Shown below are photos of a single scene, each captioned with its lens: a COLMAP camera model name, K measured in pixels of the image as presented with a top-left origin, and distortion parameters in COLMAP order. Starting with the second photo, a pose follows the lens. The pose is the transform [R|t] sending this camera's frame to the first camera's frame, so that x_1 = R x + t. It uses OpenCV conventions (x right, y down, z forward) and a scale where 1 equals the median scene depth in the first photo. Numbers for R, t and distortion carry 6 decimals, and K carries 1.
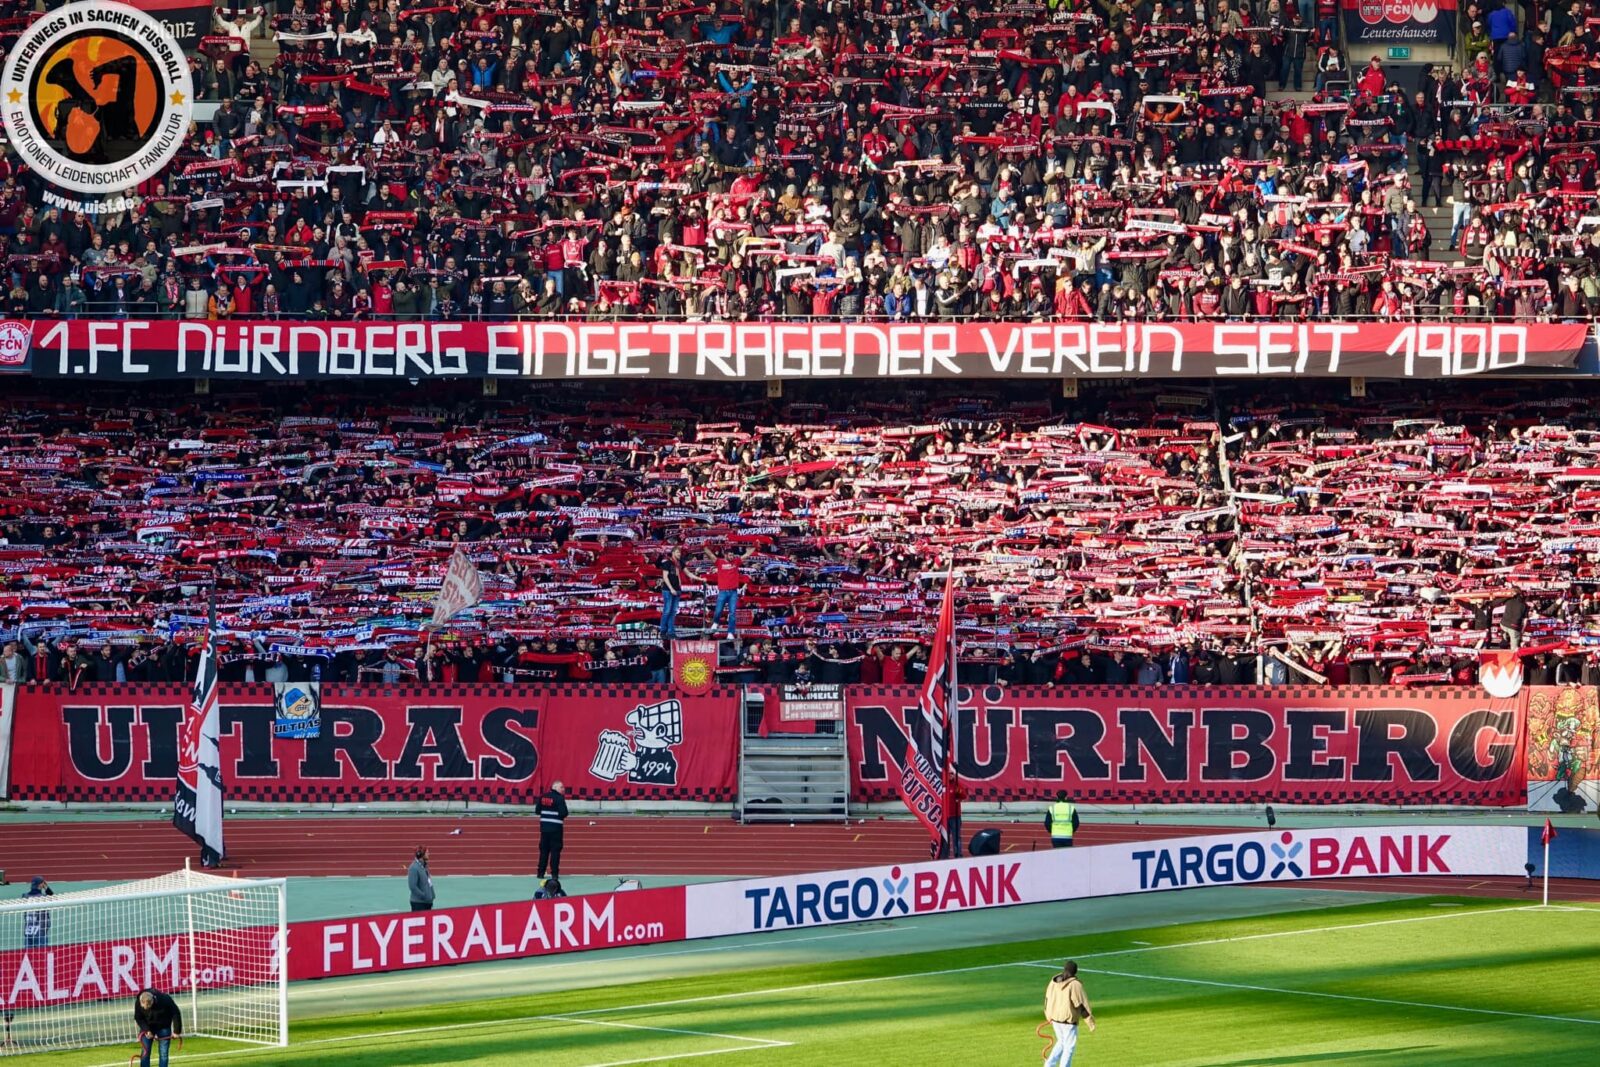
lens RADIAL K [[8377.0, 0, 798.4], [0, 8377.0, 533.4], [0, 0, 1]] dist [-0.038064, -0.581221]
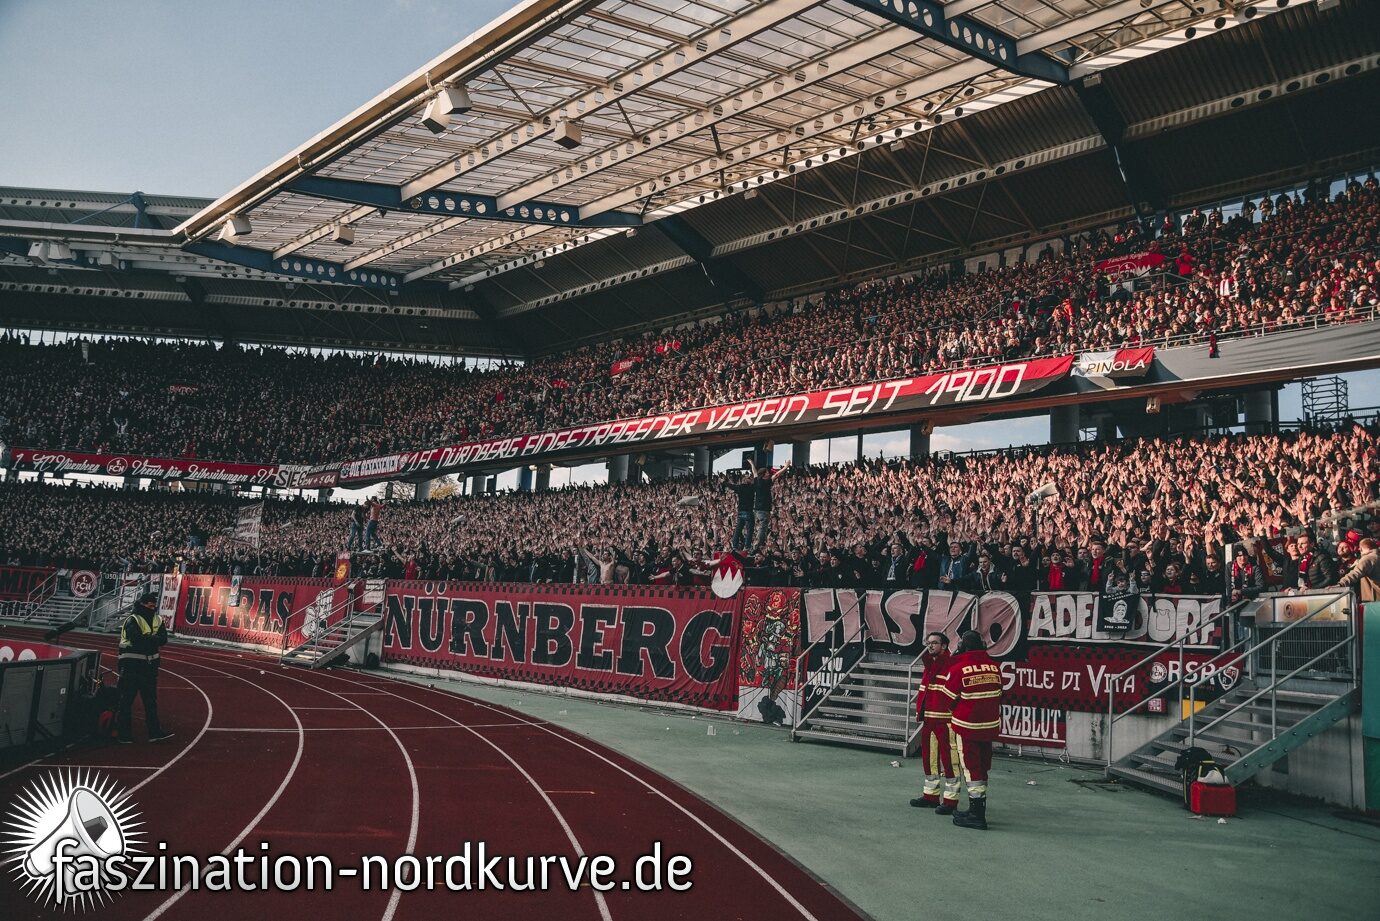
lens RADIAL K [[994.5, 0, 680.0], [0, 994.5, 467.1], [0, 0, 1]] dist [-0.066264, 0.027306]
pose [[0.707750, -0.075117, -0.702458, 0.164008], [-0.100138, 0.973624, -0.205006, 0.029118], [0.699330, 0.215436, 0.681561, 0.912745]]
